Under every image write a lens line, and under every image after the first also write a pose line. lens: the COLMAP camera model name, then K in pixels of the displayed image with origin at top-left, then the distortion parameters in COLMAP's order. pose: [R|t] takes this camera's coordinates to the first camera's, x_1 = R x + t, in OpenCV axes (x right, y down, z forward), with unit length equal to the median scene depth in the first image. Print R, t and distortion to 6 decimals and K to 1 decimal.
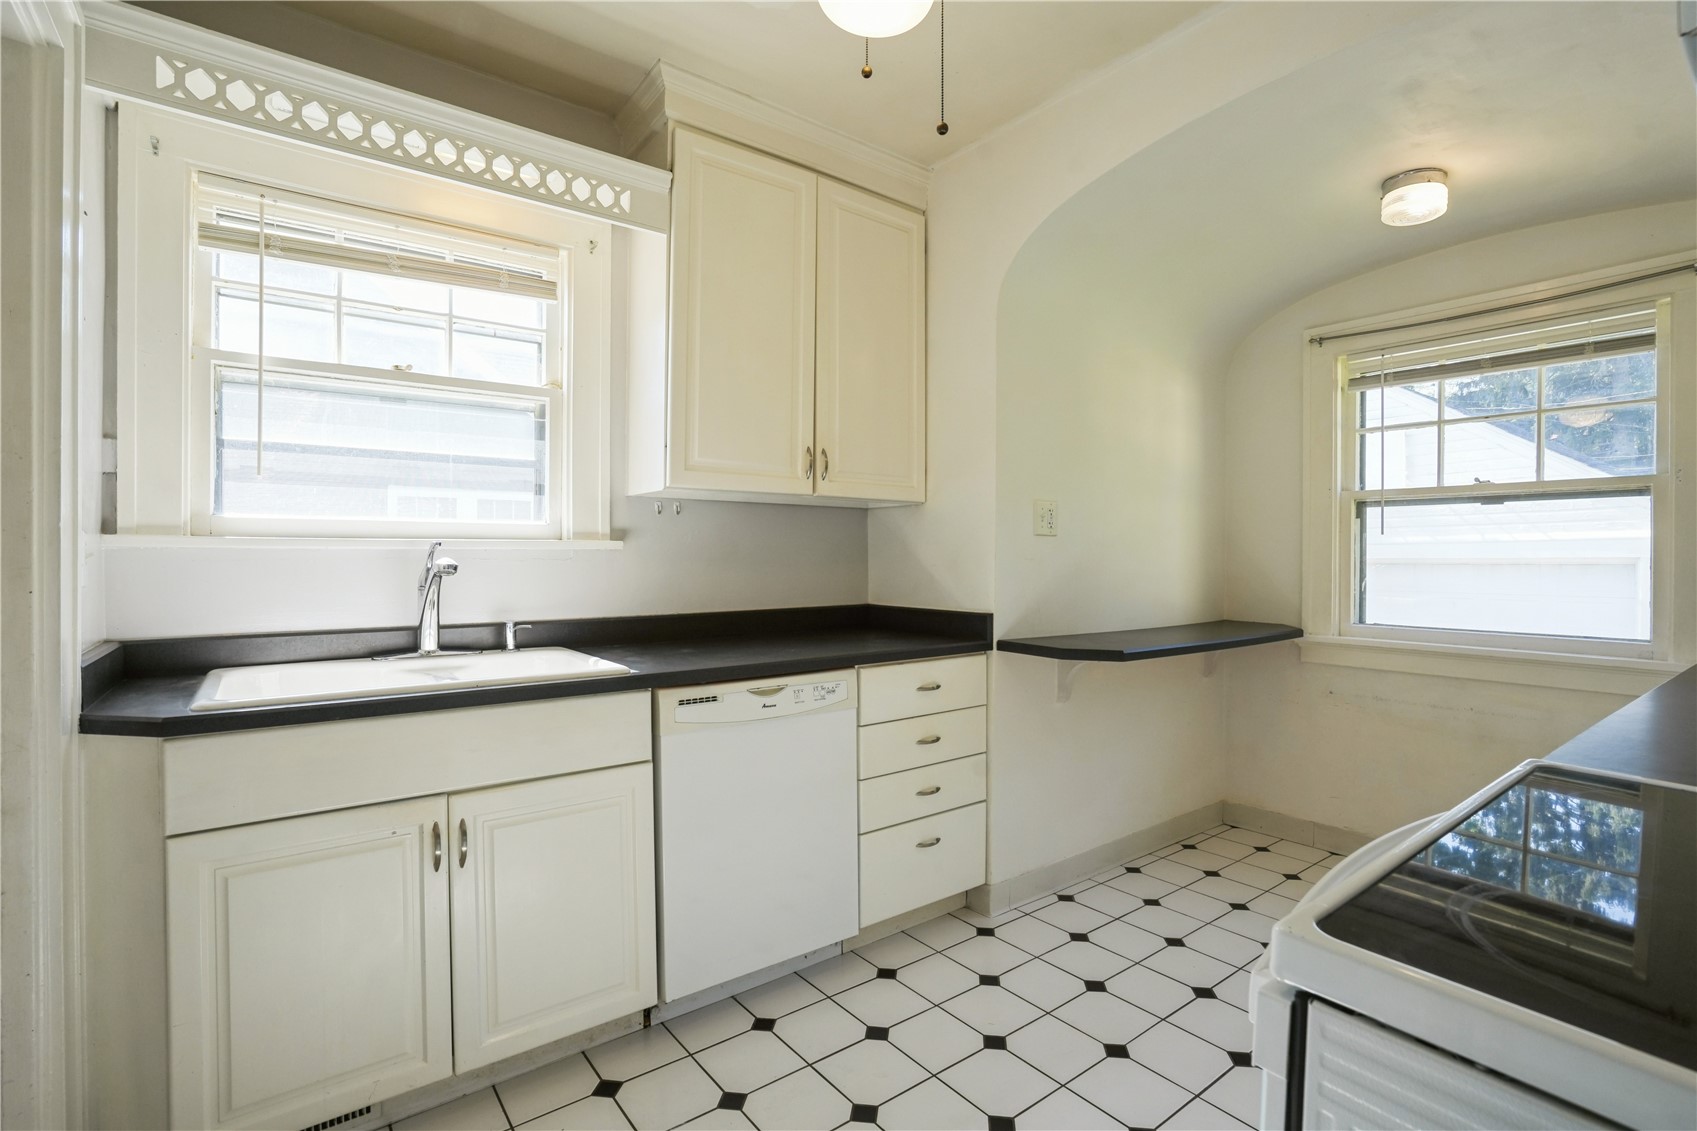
lens RADIAL K [[781.6, 0, 843.2], [0, 781.6, 567.5], [0, 0, 1]] dist [-0.069108, 0.029129]
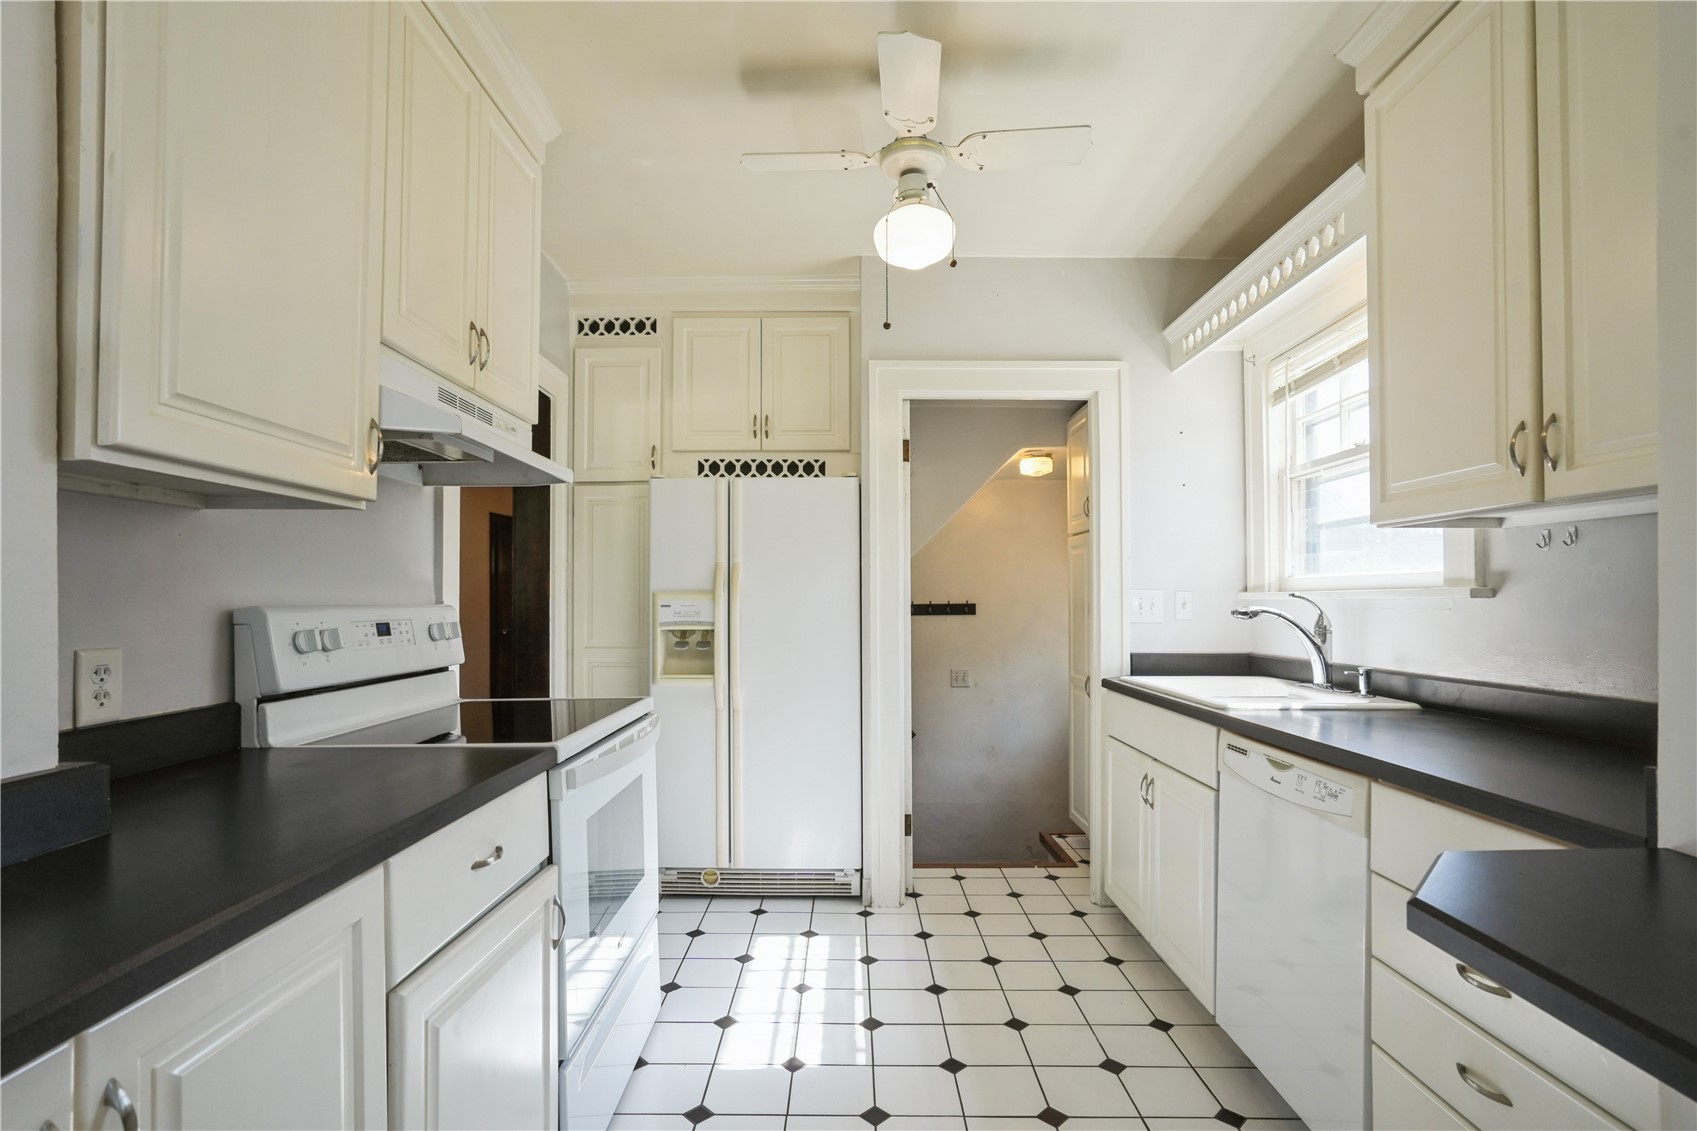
lens RADIAL K [[781.6, 0, 843.2], [0, 781.6, 567.5], [0, 0, 1]] dist [-0.069108, 0.029129]
pose [[-0.611216, -0.031934, -0.790819, 0.867286], [-0.010180, 0.999420, -0.032490, -0.029265], [0.791398, -0.011808, -0.611187, 1.107473]]
